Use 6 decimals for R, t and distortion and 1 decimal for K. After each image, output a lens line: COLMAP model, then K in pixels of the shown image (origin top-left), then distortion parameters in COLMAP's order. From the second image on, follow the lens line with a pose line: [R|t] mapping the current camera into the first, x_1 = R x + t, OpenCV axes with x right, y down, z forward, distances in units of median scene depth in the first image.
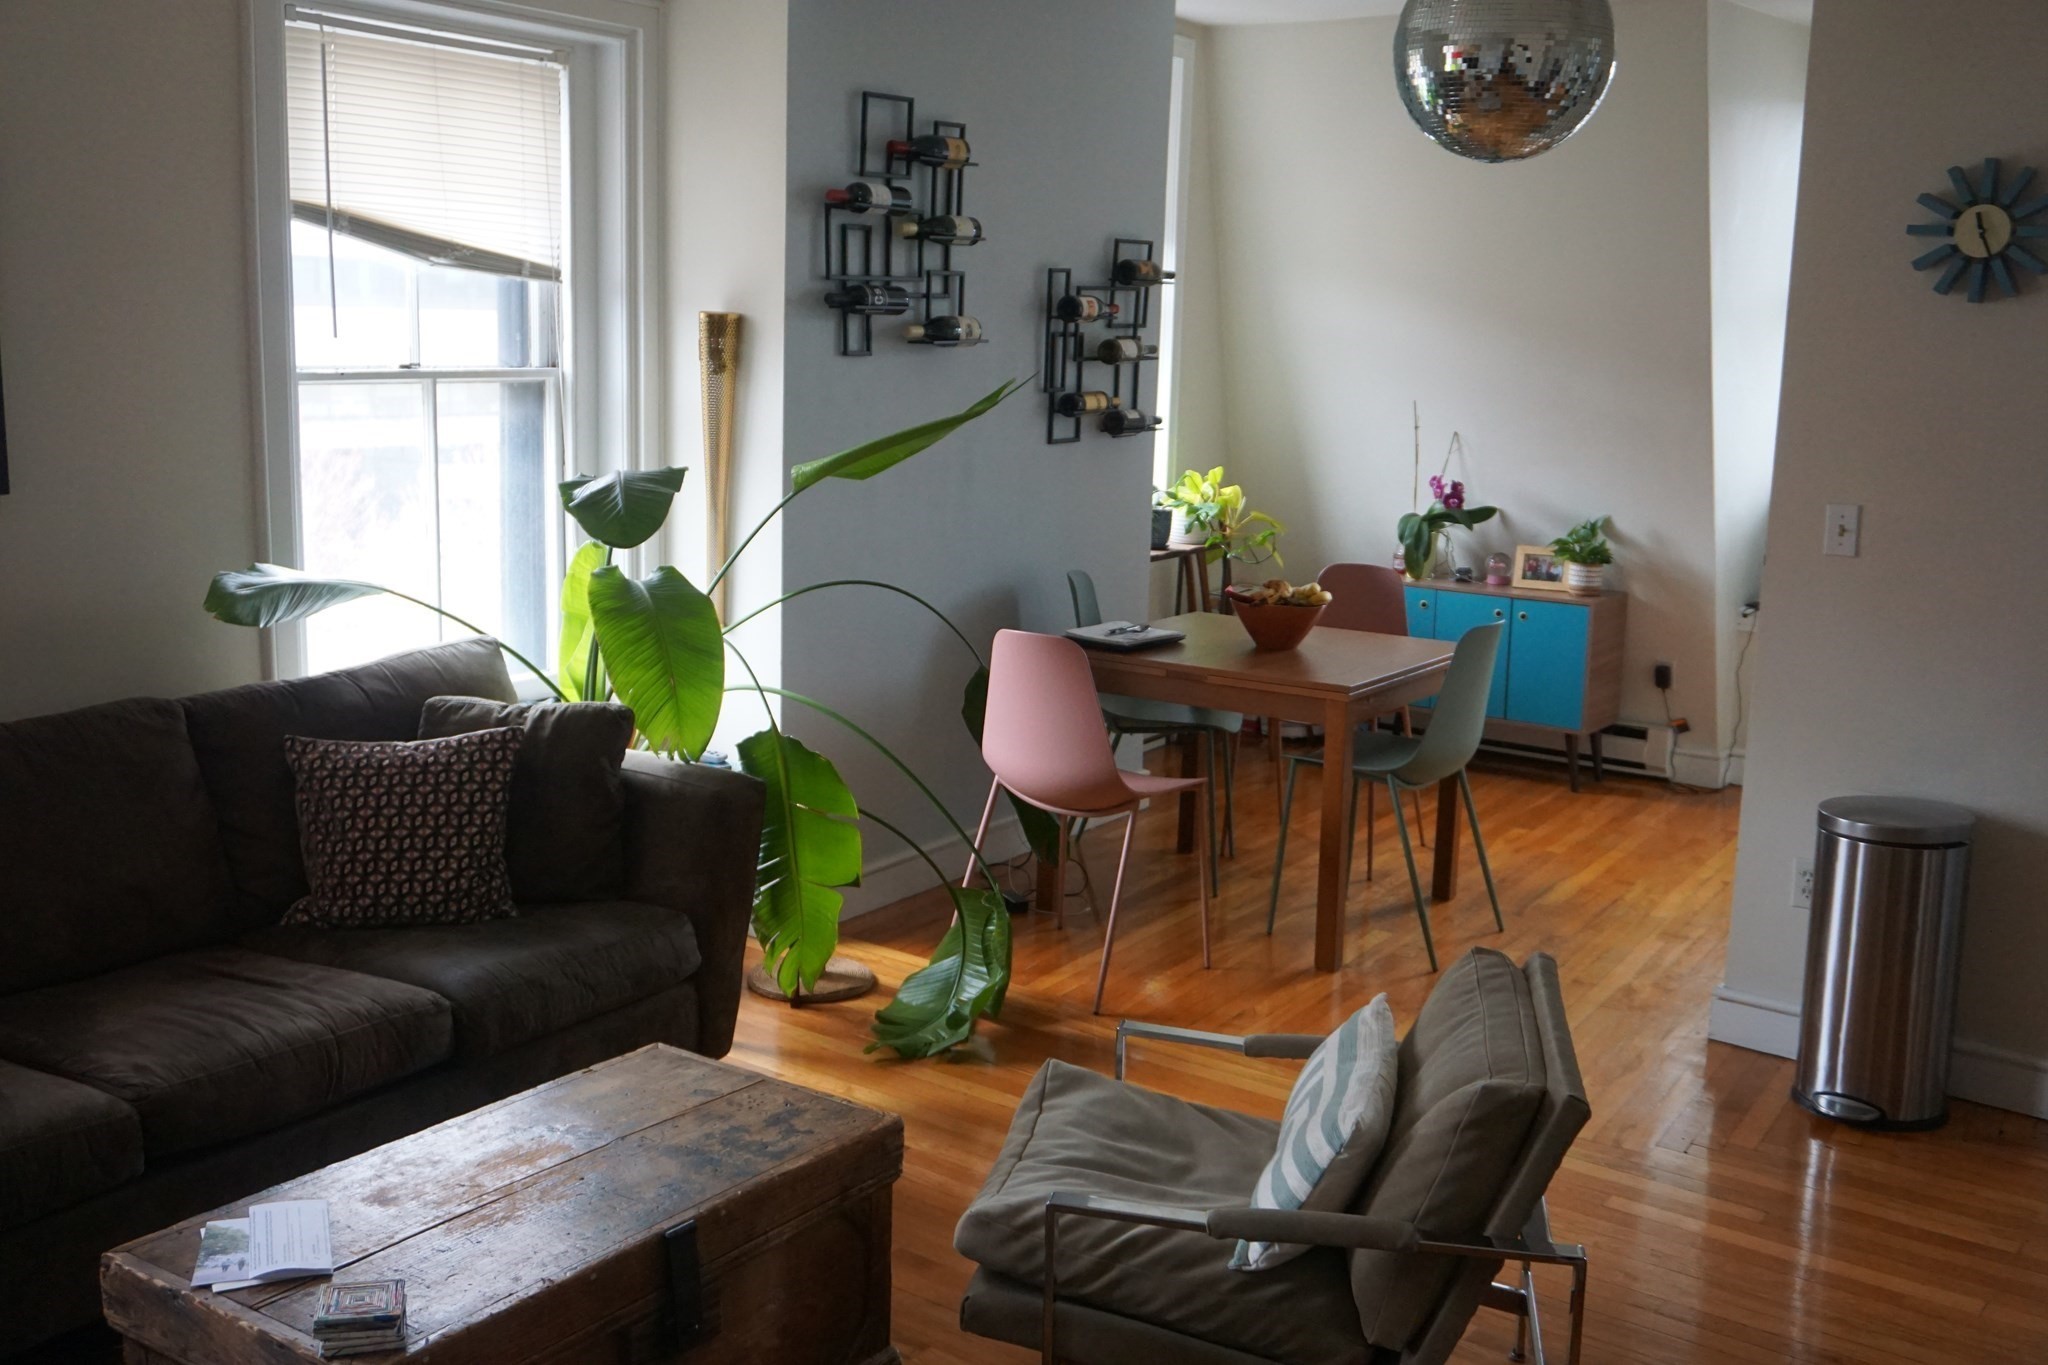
lens RADIAL K [[2034.4, 0, 1024.0], [0, 2034.4, 682.5], [0, 0, 1]] dist [-0.004300, 0.001807]
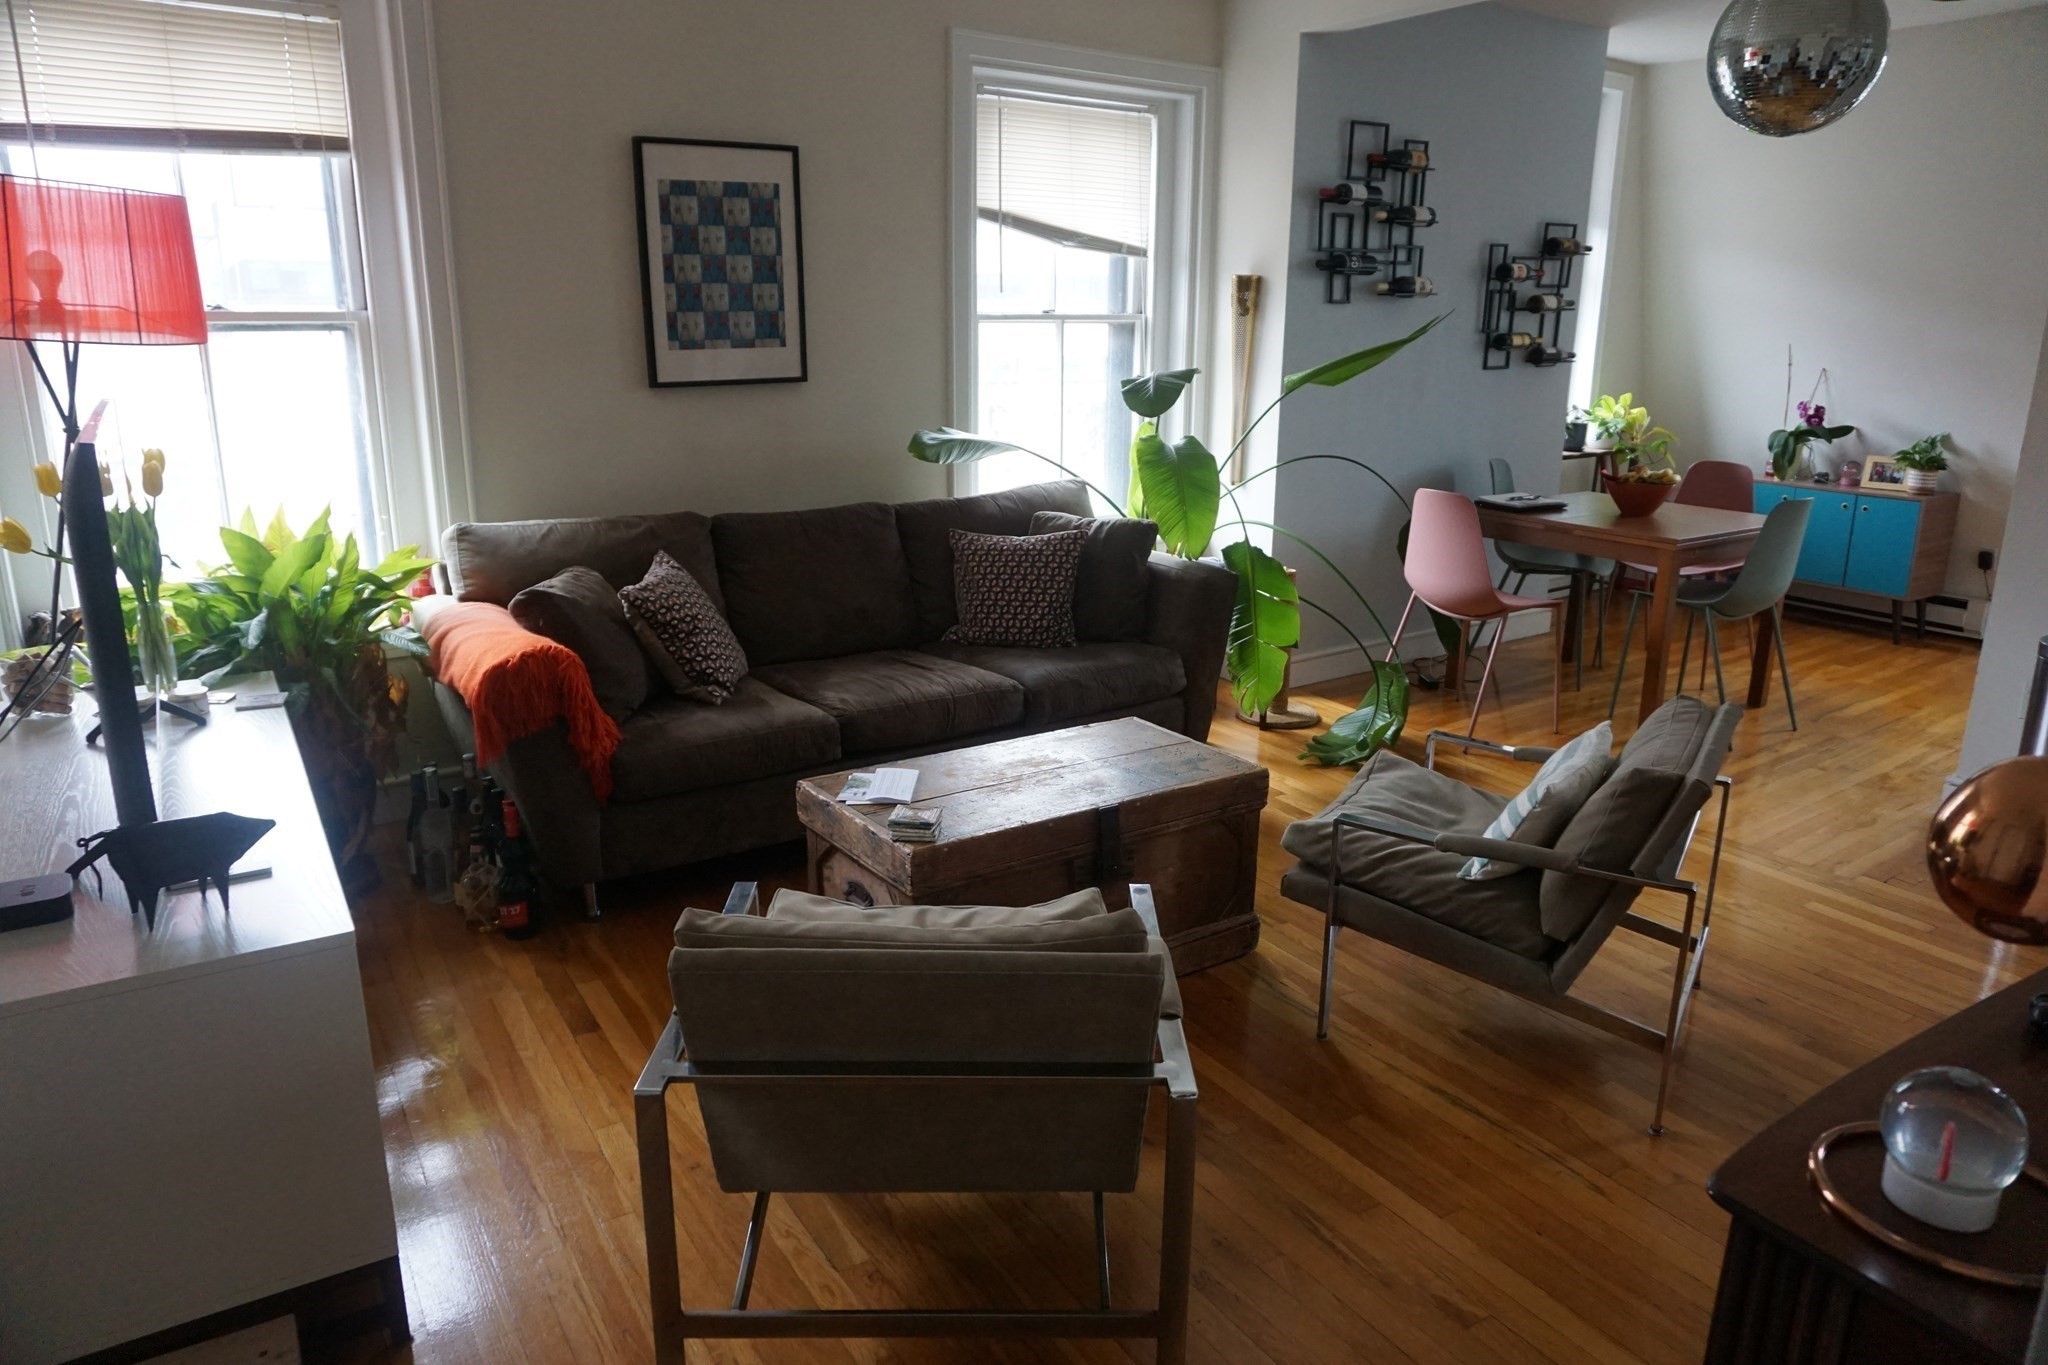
lens RADIAL K [[1382.5, 0, 1024.0], [0, 1382.5, 682.5], [0, 0, 1]] dist [-0.055288, 0.048231]
pose [[0.931652, 0.077562, -0.354976, 0.085652], [-0.048262, 0.994710, 0.090676, 0.036687], [0.360132, -0.067346, 0.930467, -0.036311]]
